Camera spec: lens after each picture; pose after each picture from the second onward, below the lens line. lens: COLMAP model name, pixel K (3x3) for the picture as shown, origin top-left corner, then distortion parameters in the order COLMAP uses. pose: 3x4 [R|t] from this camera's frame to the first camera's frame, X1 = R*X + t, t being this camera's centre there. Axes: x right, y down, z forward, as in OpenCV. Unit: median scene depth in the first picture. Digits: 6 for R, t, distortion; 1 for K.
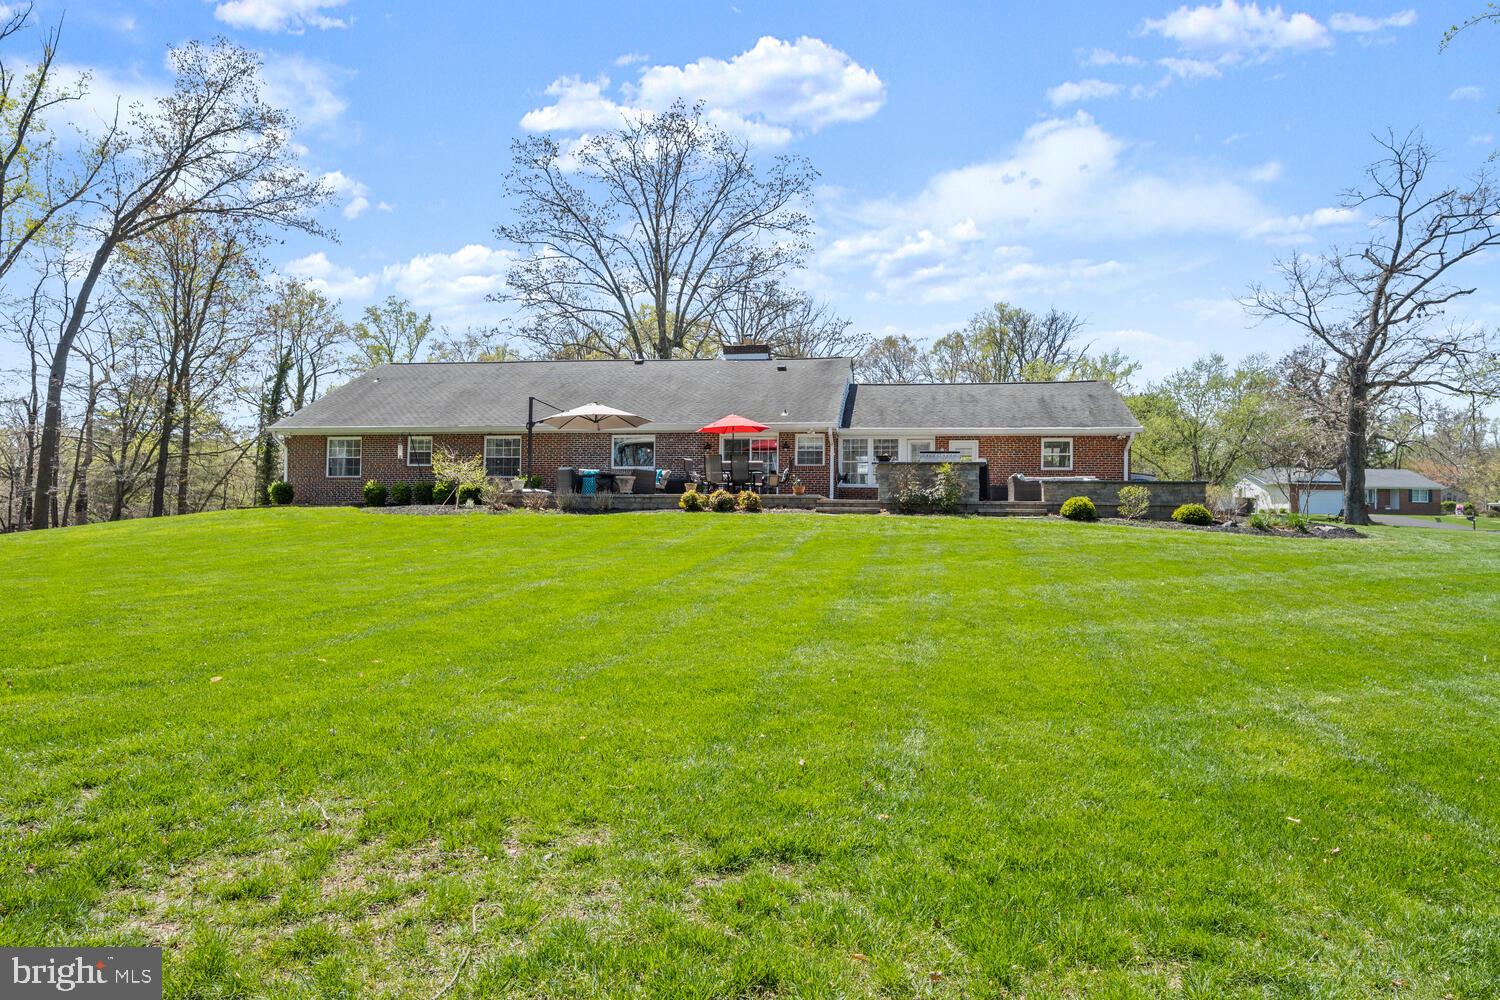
lens RADIAL K [[883.7, 0, 750.0], [0, 883.7, 500.0], [0, 0, 1]] dist [-0.002596, -0.000543]
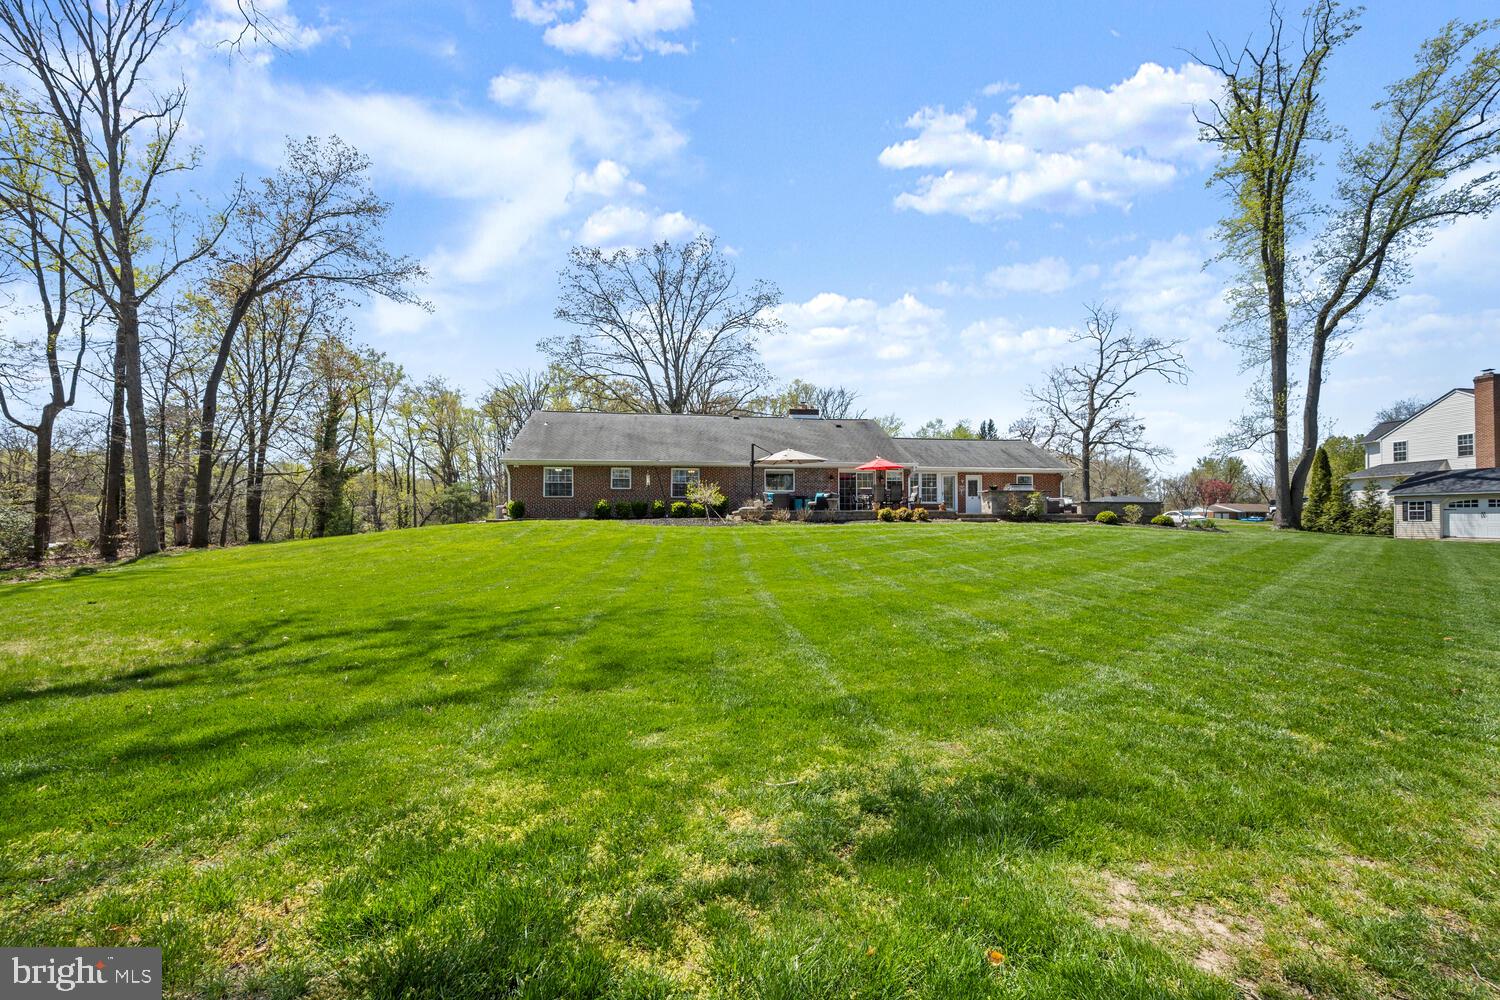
lens RADIAL K [[608.8, 0, 755.0], [0, 608.8, 502.6], [0, 0, 1]] dist [-0.000901, -0.000235]
pose [[0.958516, -0.002579, 0.285026, -0.434497], [0.004198, 0.999978, -0.005068, -0.011616], [-0.285007, 0.006054, 0.958506, 0.030703]]
